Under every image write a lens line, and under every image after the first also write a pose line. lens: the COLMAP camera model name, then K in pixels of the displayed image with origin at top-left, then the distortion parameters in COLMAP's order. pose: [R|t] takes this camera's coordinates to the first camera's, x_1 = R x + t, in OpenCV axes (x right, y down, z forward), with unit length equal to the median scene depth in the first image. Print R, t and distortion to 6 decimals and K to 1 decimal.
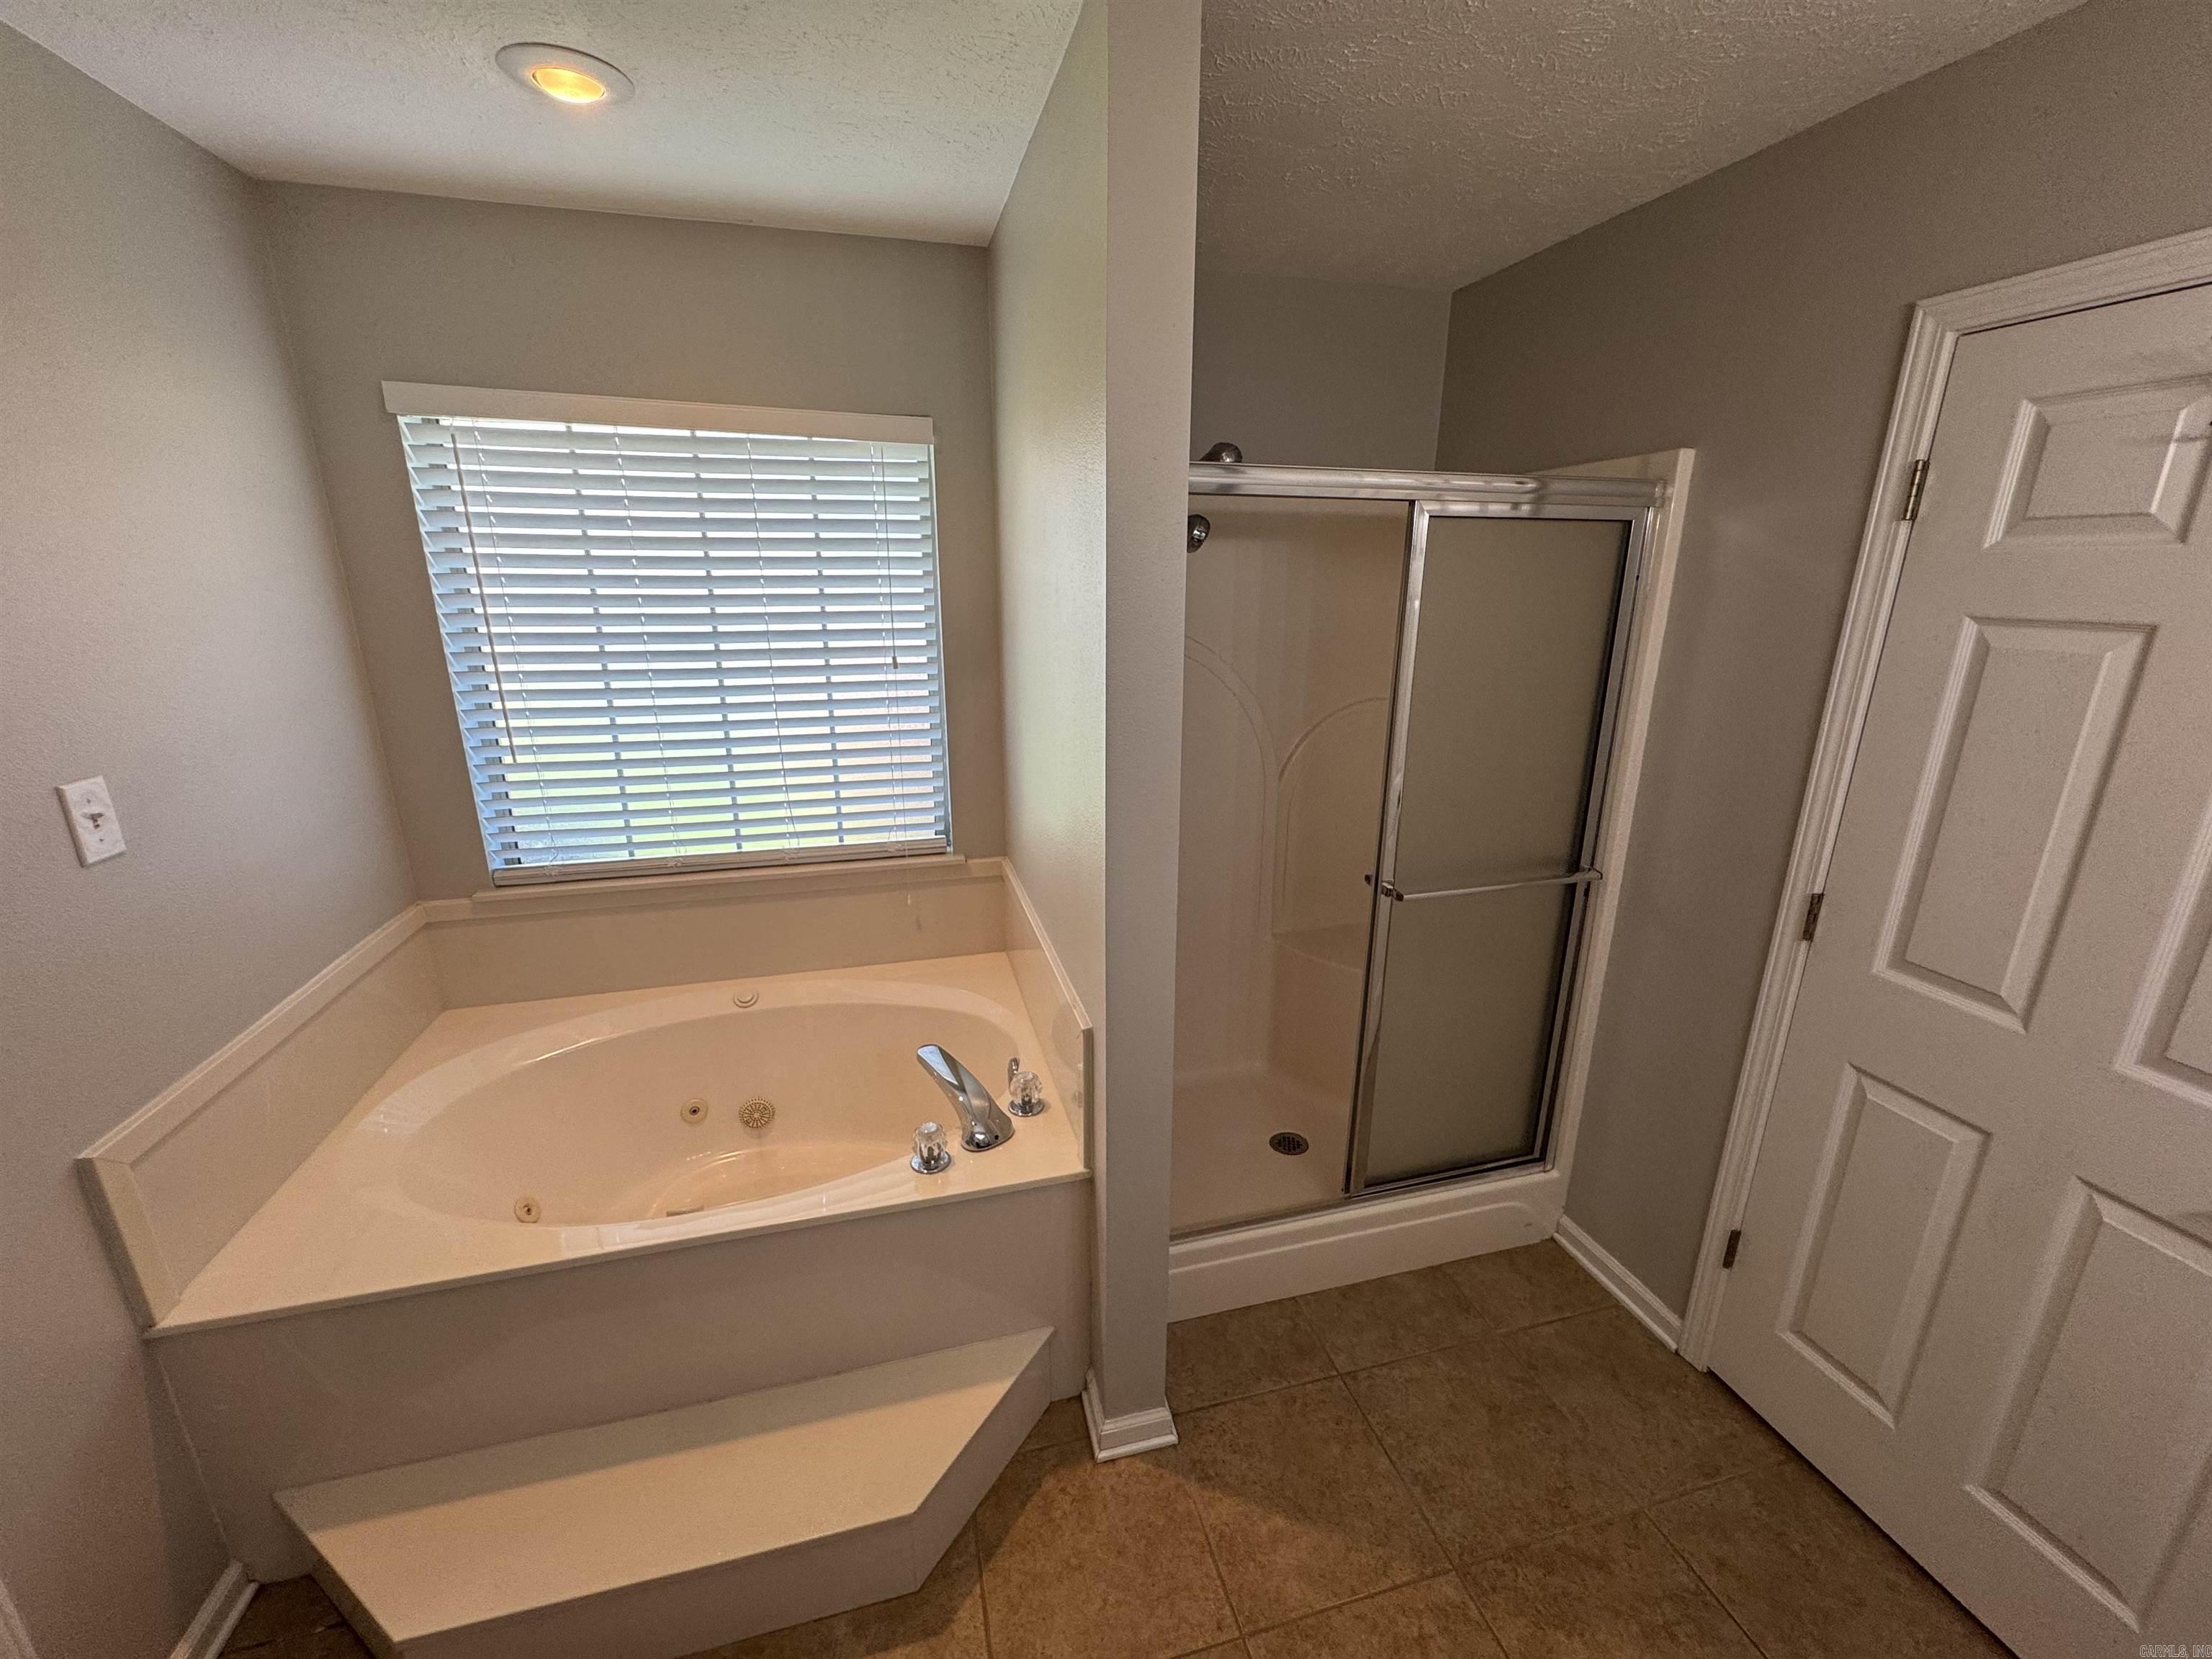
lens RADIAL K [[884.7, 0, 1107.3], [0, 884.7, 826.0], [0, 0, 1]] dist [-0.002138, -0.000101]
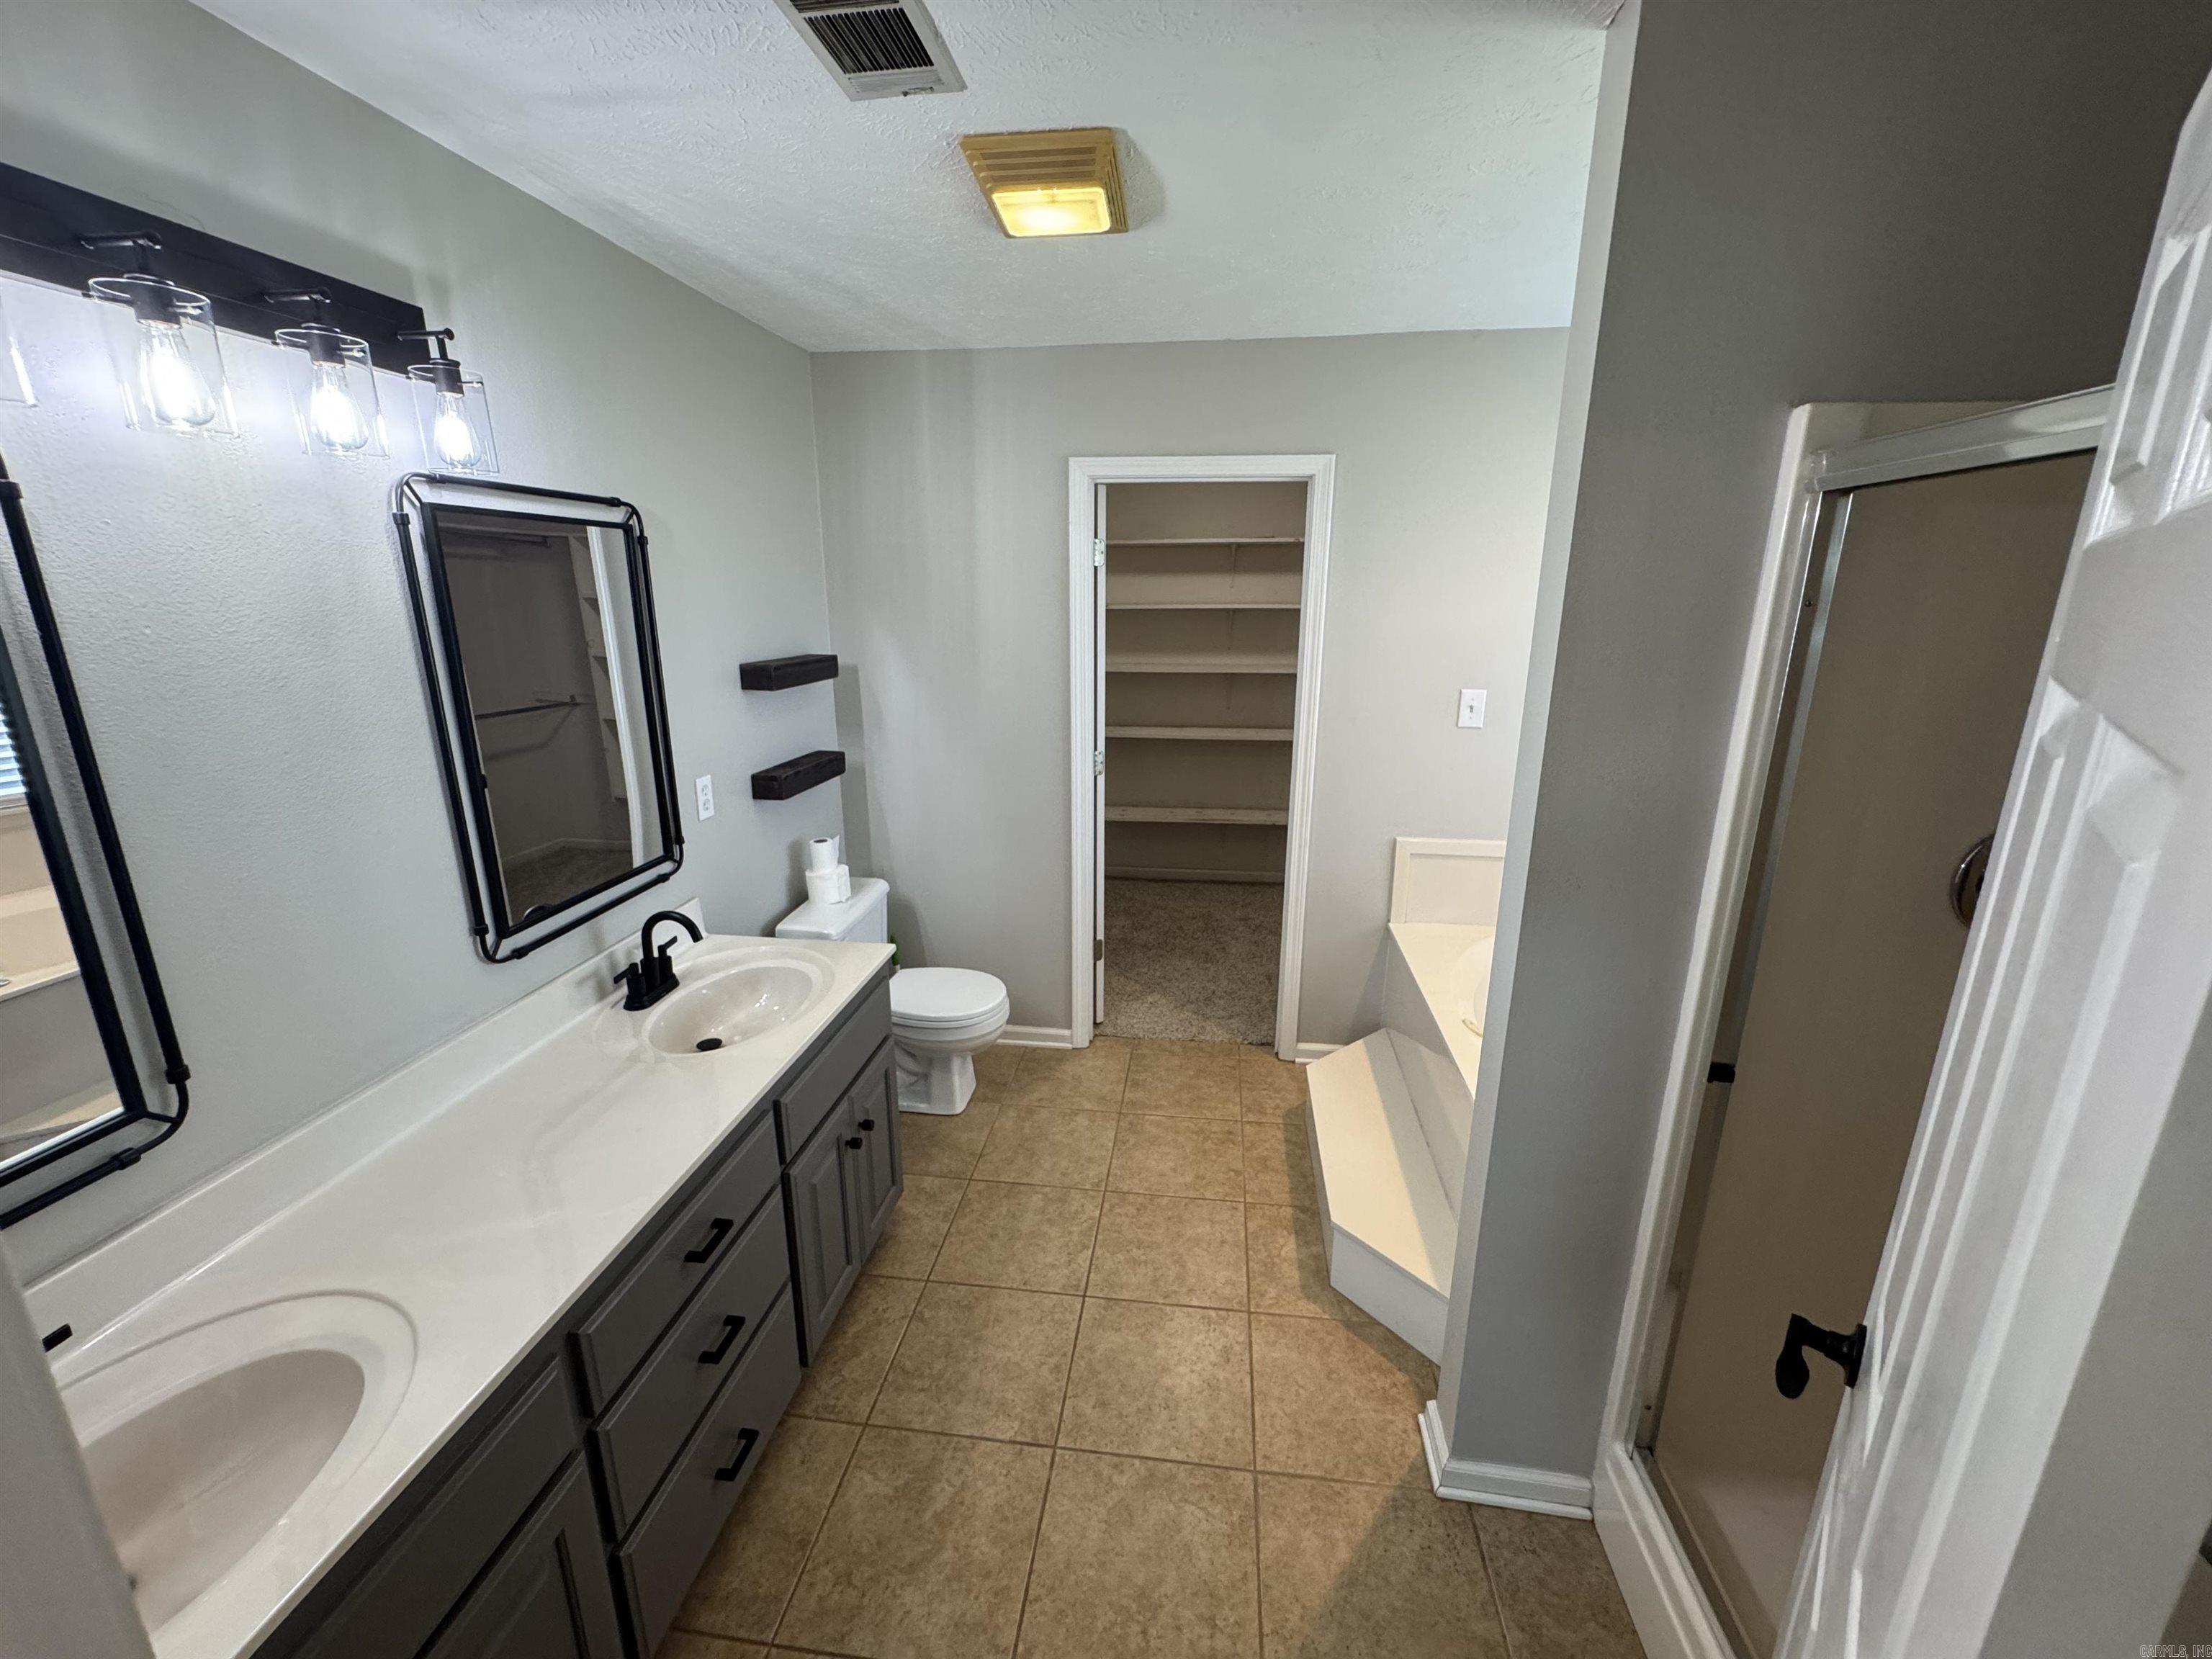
lens RADIAL K [[884.7, 0, 1107.3], [0, 884.7, 826.0], [0, 0, 1]] dist [-0.002138, -0.000101]
pose [[-0.381104, 0.228961, -0.895732, 1.032439], [-0.259967, 0.903220, 0.341482, -0.218371], [0.887230, 0.363001, -0.284699, 0.788329]]
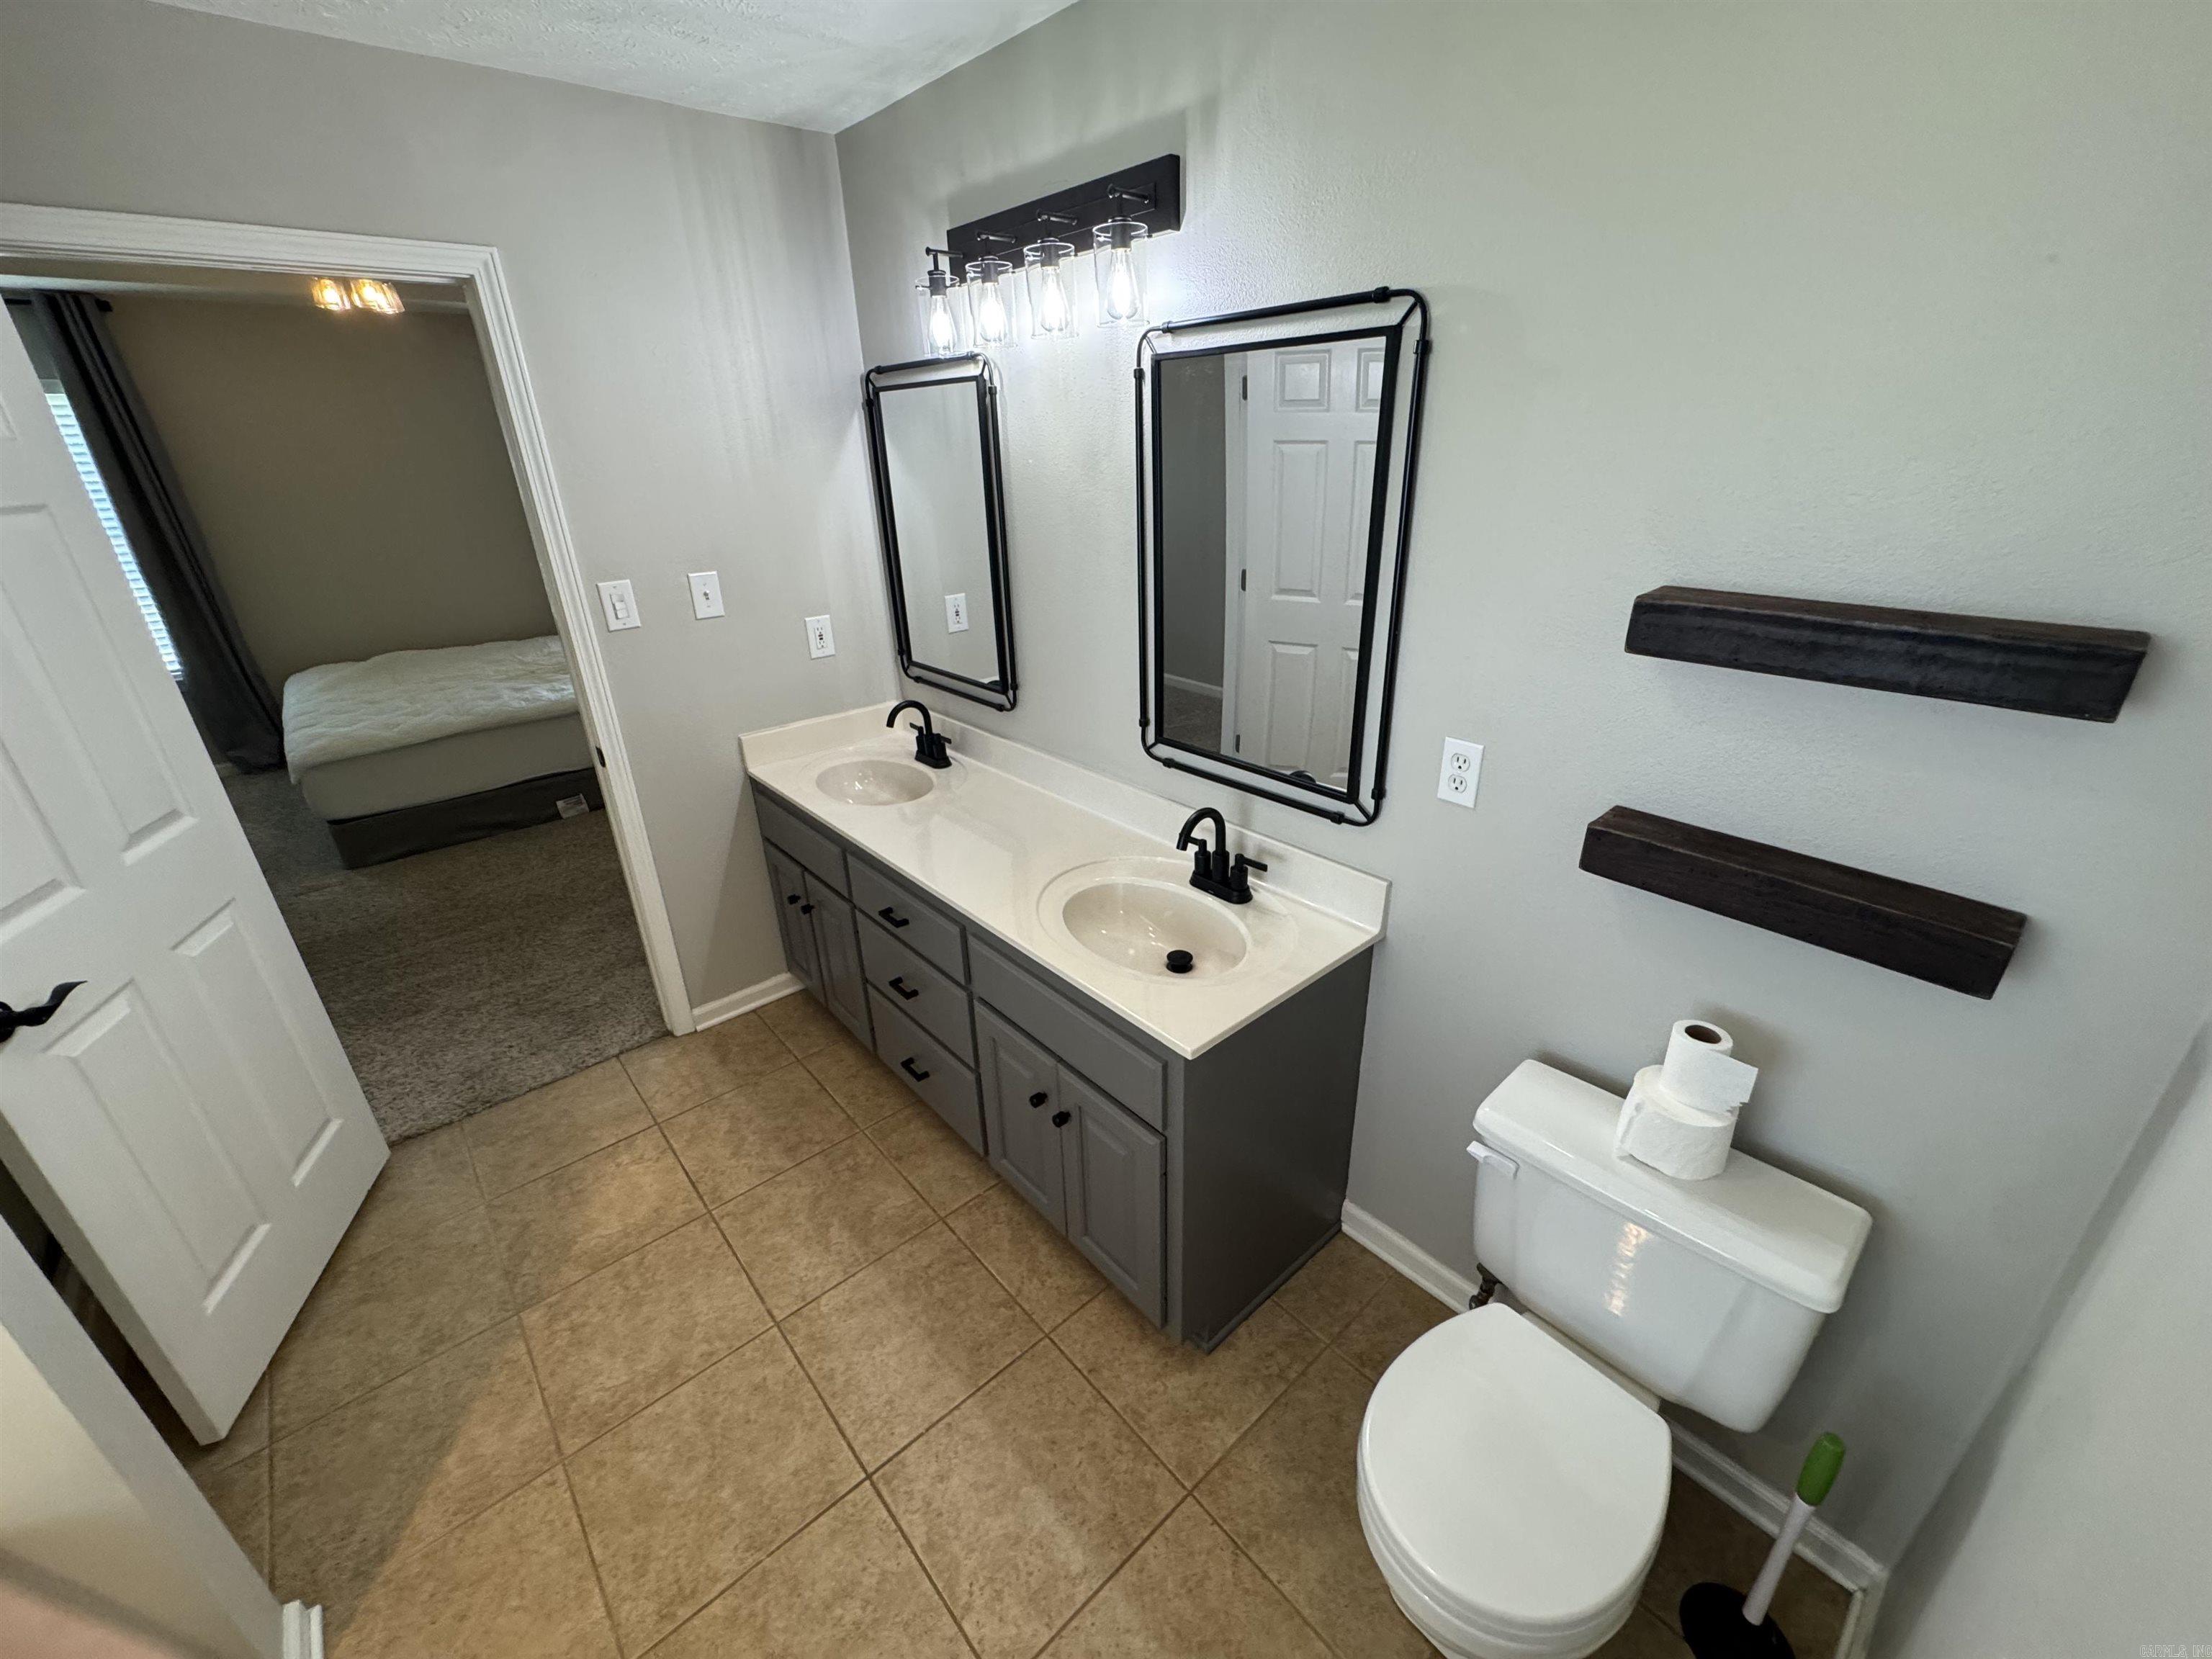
lens RADIAL K [[896.7, 0, 1109.0], [0, 896.7, 822.3], [0, 0, 1]] dist [0.001076, 0.000572]
pose [[-0.442364, -0.356898, 0.822763, -0.739452], [0.271421, 0.821106, 0.502111, -0.112707], [-0.854777, 0.445431, -0.266358, 0.332285]]
